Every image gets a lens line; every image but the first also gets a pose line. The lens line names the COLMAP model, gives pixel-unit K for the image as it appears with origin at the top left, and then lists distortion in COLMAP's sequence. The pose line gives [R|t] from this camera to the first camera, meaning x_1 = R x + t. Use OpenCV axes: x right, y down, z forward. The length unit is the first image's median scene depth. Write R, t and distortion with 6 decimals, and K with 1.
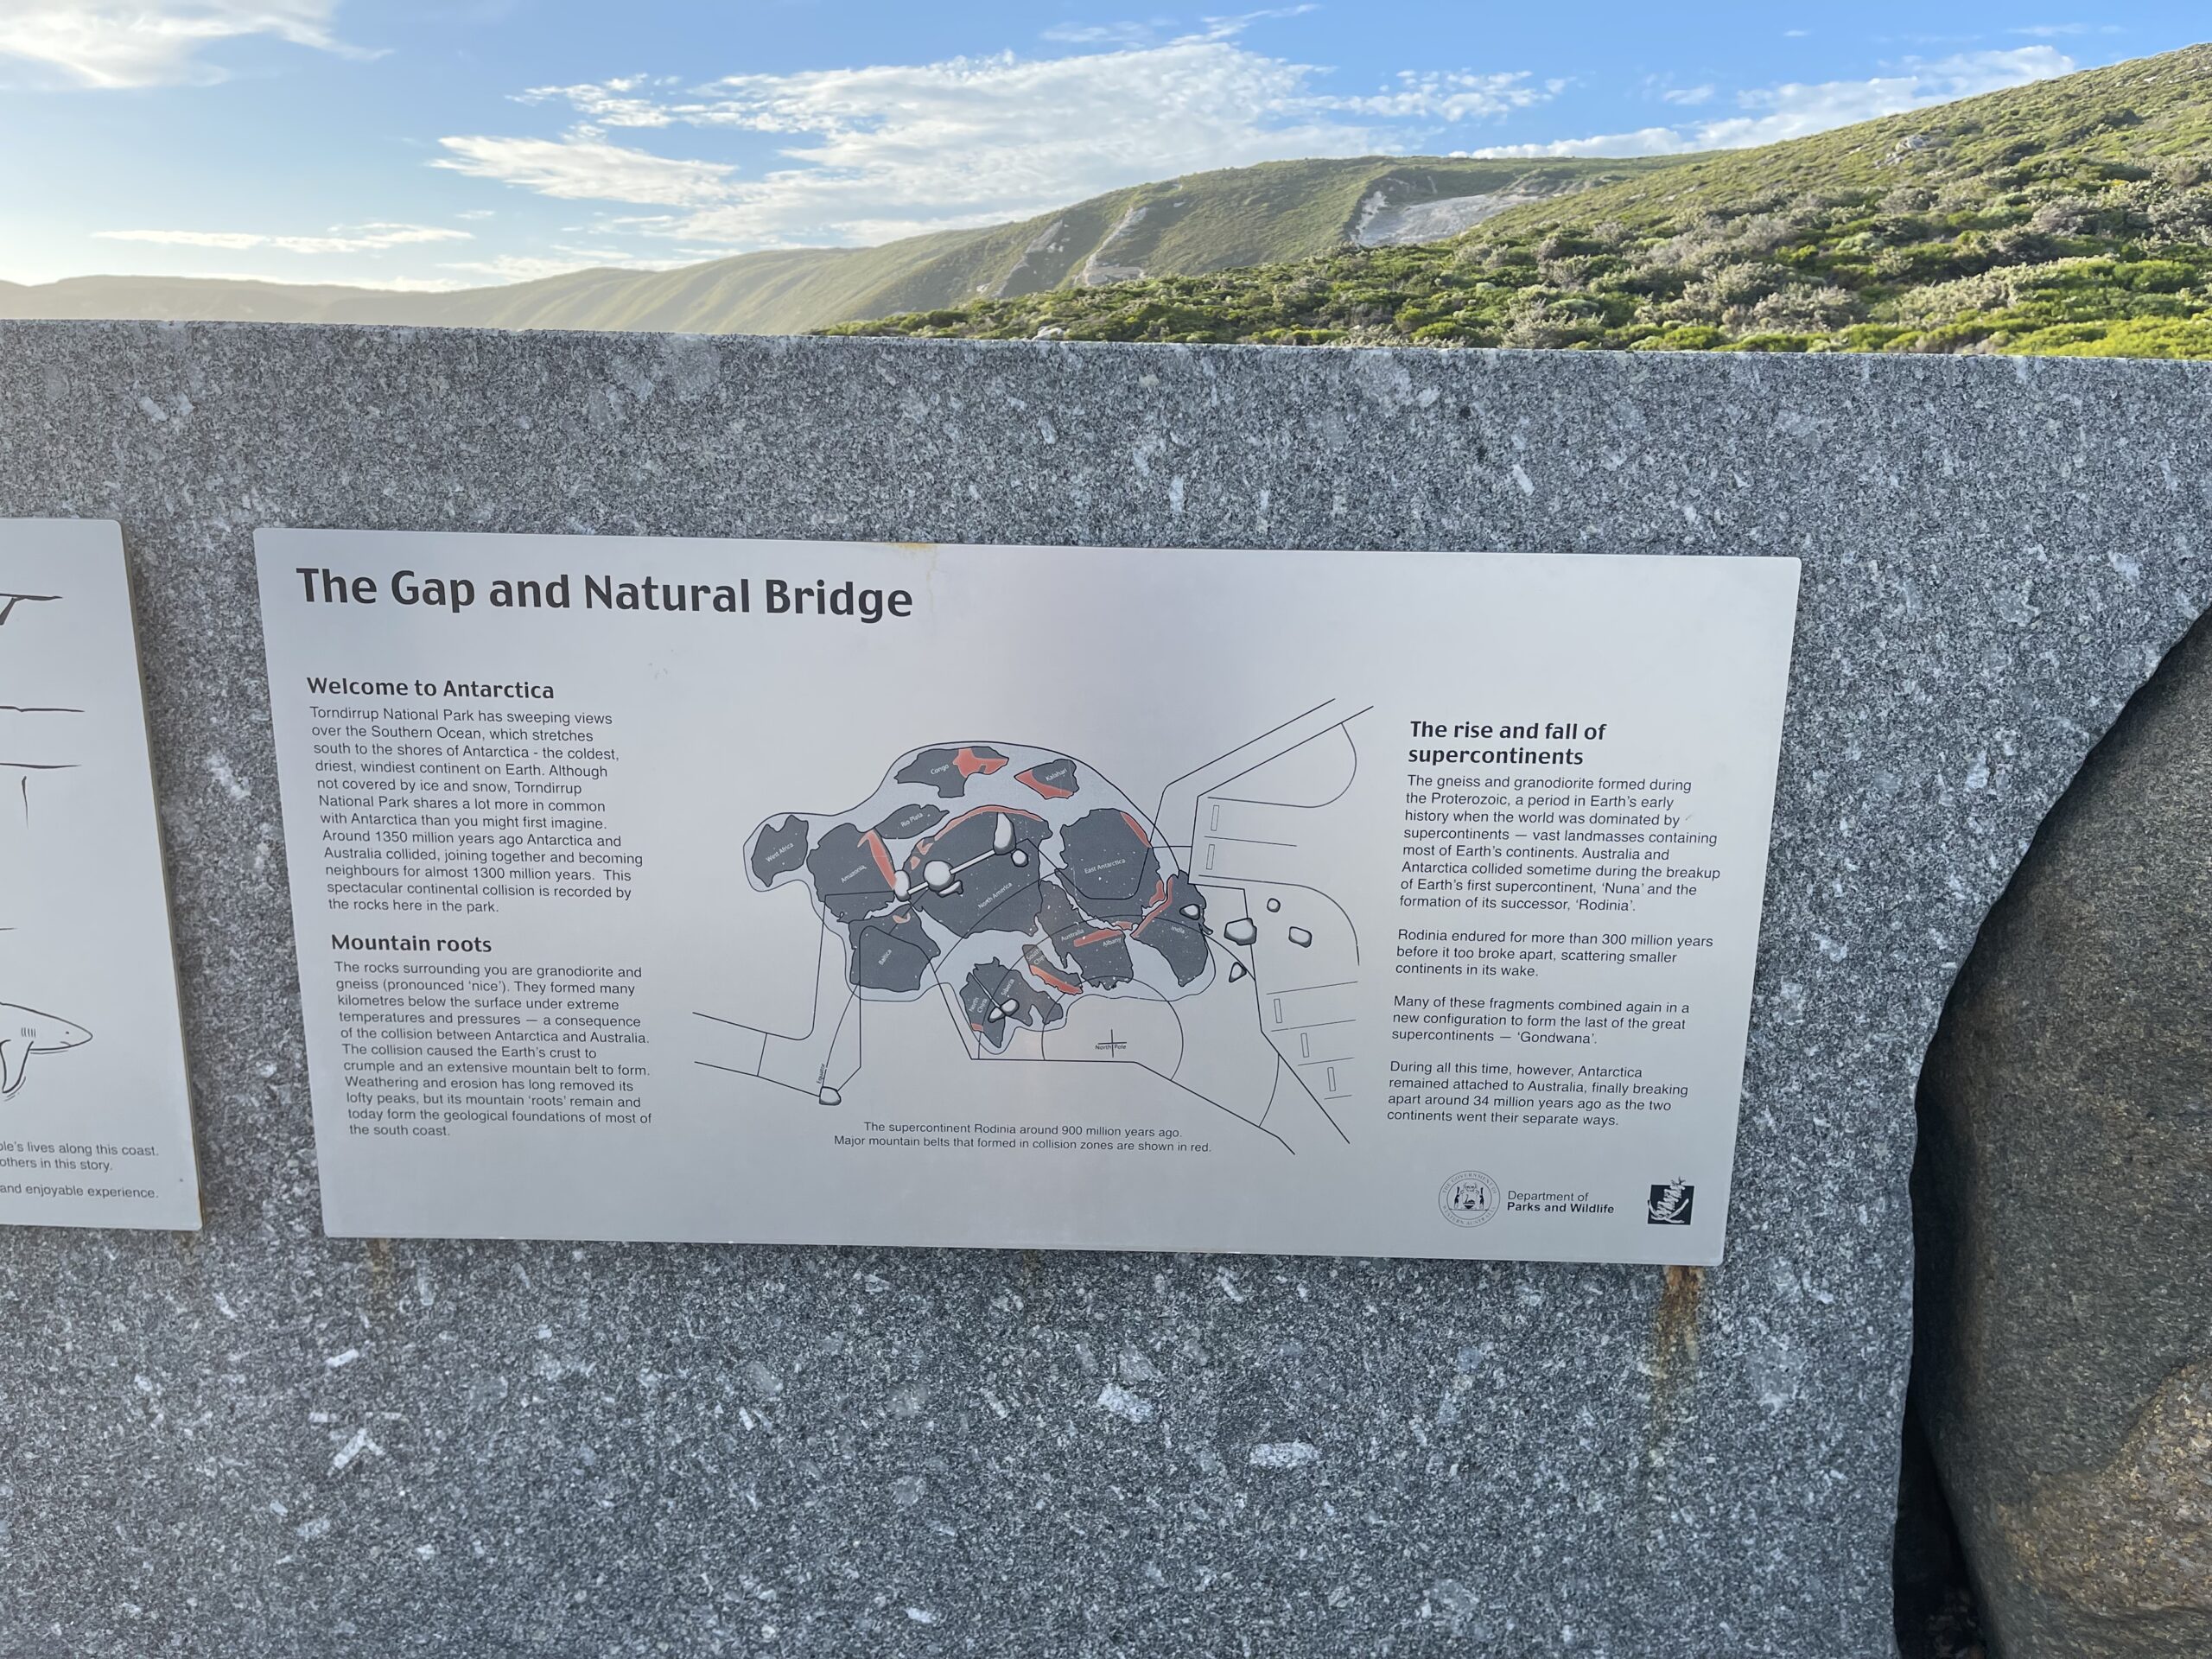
lens RADIAL K [[1668.1, 0, 1120.3], [0, 1668.1, 836.0], [0, 0, 1]] dist [0.109510, -0.151887]
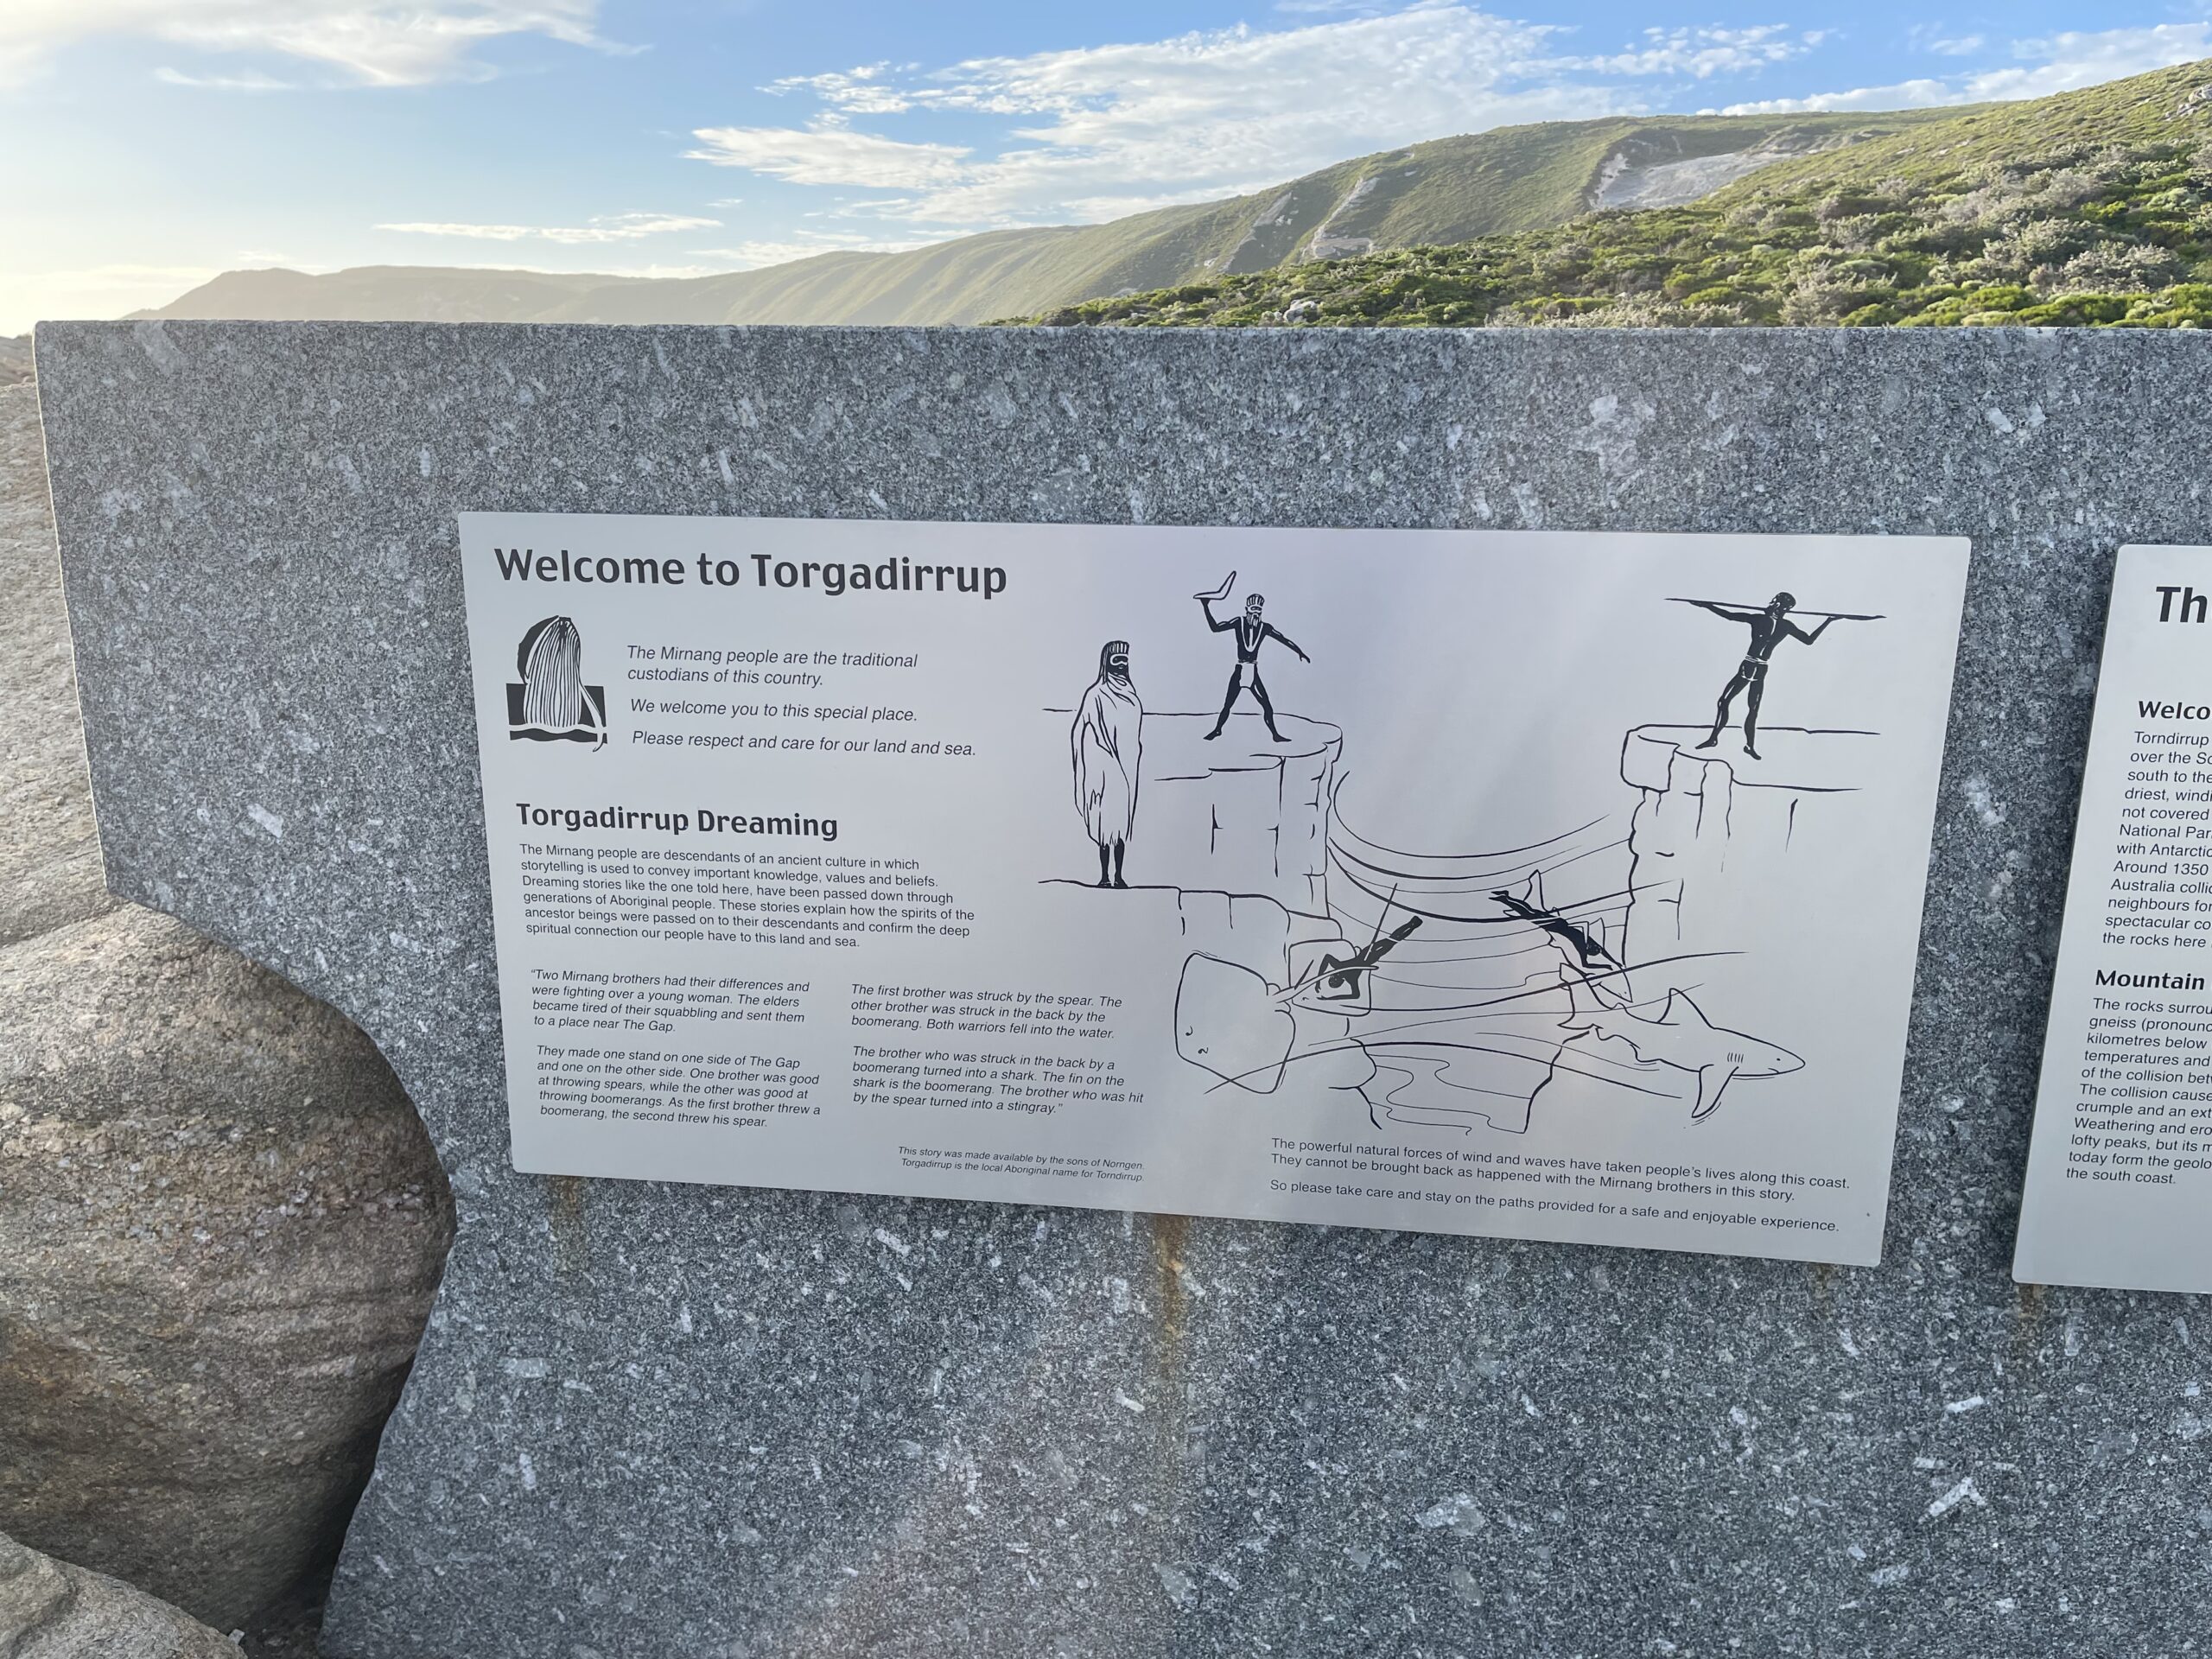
lens RADIAL K [[1671.6, 0, 1147.7], [0, 1671.6, 818.1], [0, 0, 1]] dist [0.121421, -0.171208]
pose [[0.992690, 0.019046, -0.119183, -0.856666], [-0.018680, 0.999817, 0.004189, -0.020344], [0.119241, -0.001932, 0.992863, -0.012300]]
